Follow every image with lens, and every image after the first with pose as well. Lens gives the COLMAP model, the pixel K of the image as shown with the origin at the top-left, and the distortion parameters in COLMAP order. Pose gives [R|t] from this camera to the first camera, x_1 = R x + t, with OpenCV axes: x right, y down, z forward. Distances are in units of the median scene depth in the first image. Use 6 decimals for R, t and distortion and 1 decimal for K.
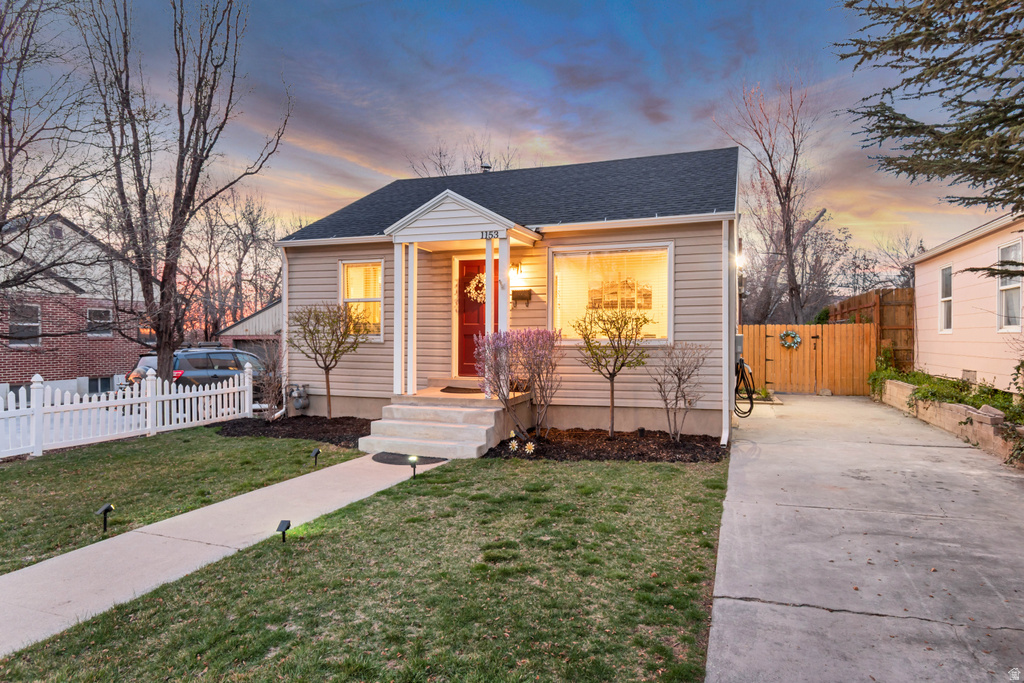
lens RADIAL K [[623.8, 0, 512.9], [0, 623.8, 332.4], [0, 0, 1]] dist [0.002628, 0.000061]
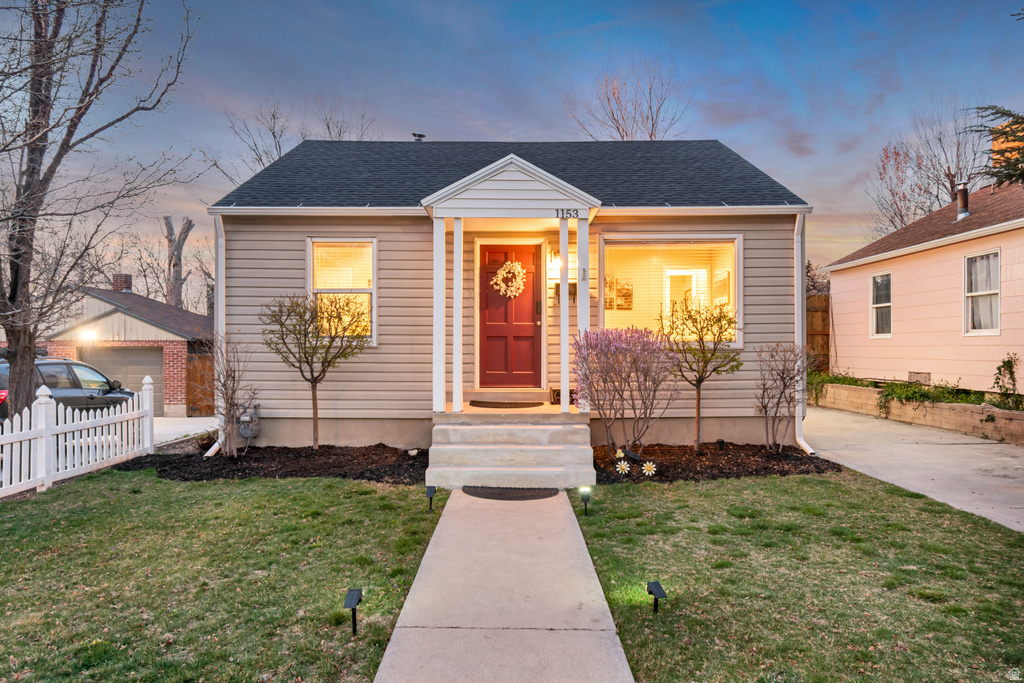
lens RADIAL K [[700.1, 0, 512.2], [0, 700.1, 345.2], [0, 0, 1]] dist [0.003348, -0.007582]
pose [[0.940240, -0.000743, 0.340511, -0.403899], [-0.000838, 0.999990, 0.004495, 0.012101], [-0.340511, -0.004512, 0.940230, 0.150745]]
